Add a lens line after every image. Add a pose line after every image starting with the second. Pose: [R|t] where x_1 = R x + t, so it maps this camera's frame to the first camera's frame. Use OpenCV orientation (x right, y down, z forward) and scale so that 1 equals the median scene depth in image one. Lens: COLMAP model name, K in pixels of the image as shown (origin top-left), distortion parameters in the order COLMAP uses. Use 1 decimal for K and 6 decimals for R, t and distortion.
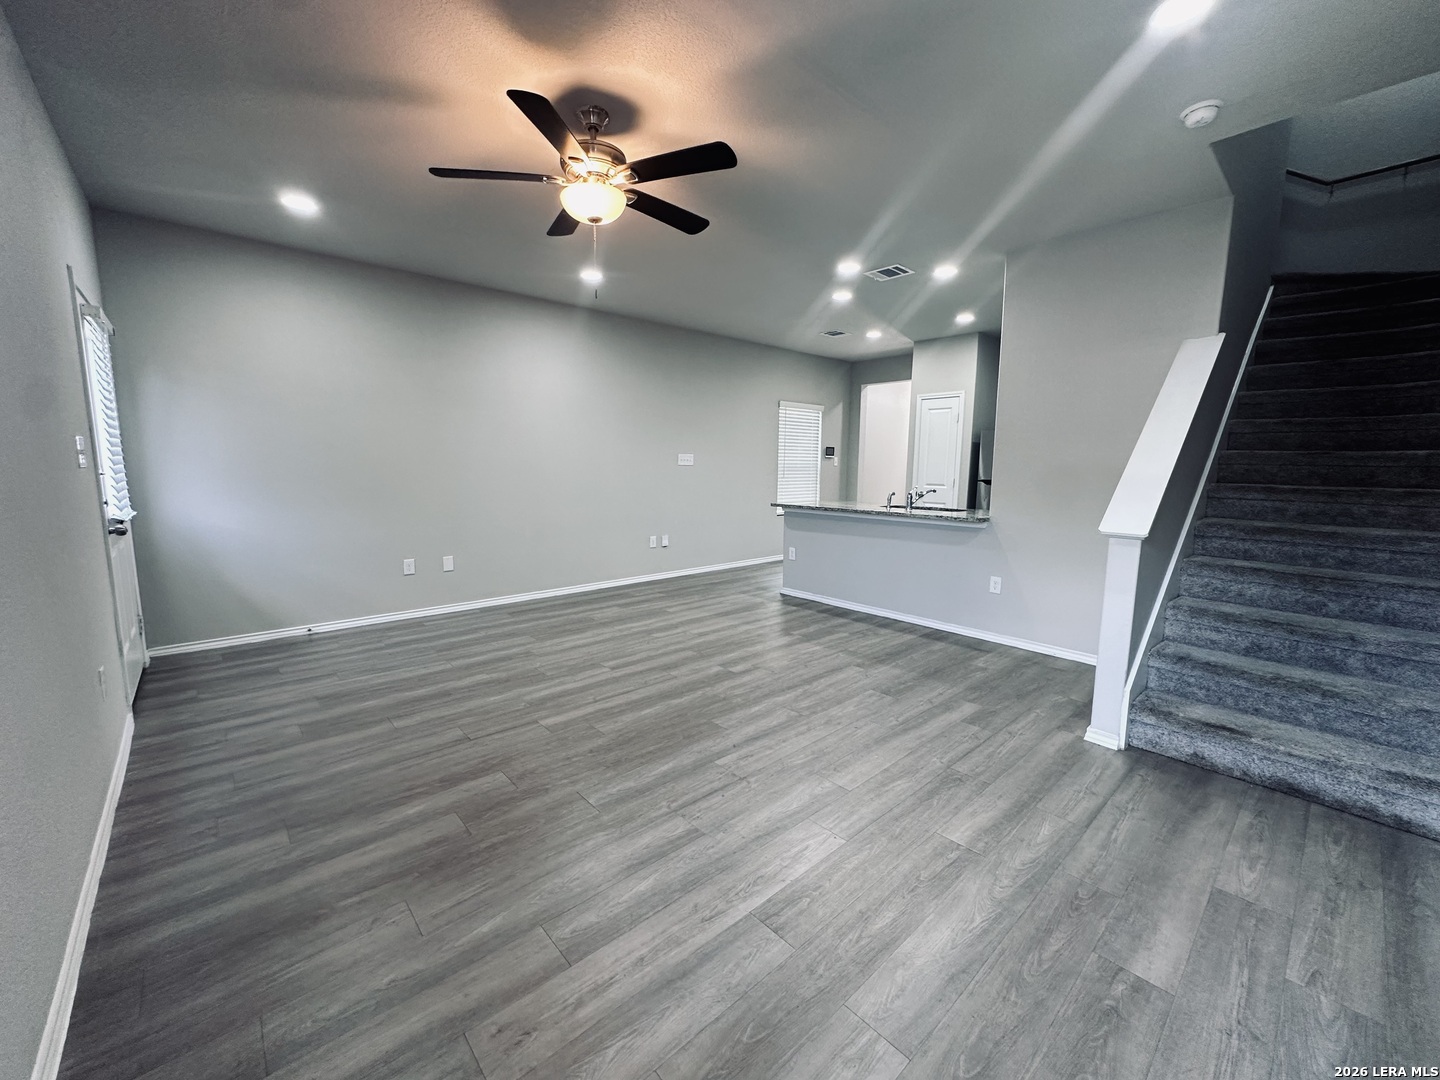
lens RADIAL K [[578.3, 0, 718.9], [0, 578.3, 542.2], [0, 0, 1]] dist [-0.002596, 0.000532]
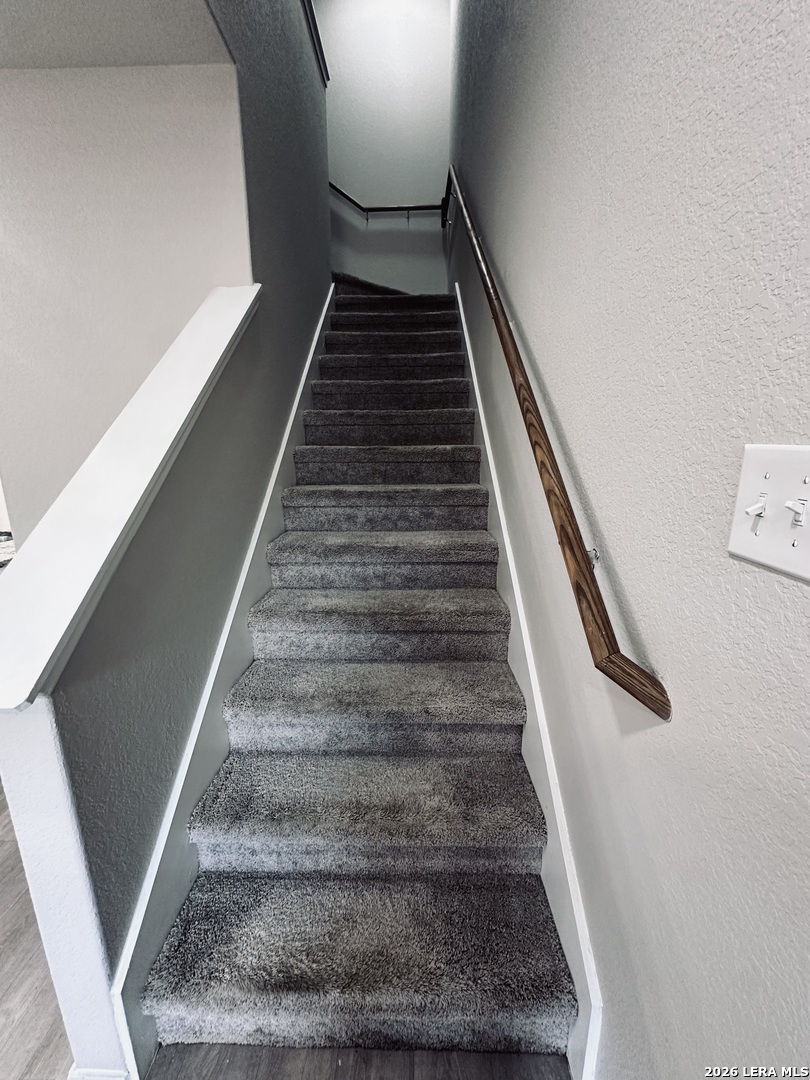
lens RADIAL K [[433.7, 0, 403.1], [0, 433.7, 540.6], [0, 0, 1]] dist [-0.002596, 0.000532]
pose [[0.688512, -0.172418, 0.704431, 0.577169], [0.119789, 0.985023, 0.124016, -0.093918], [-0.715264, -0.001003, 0.698854, 0.504612]]
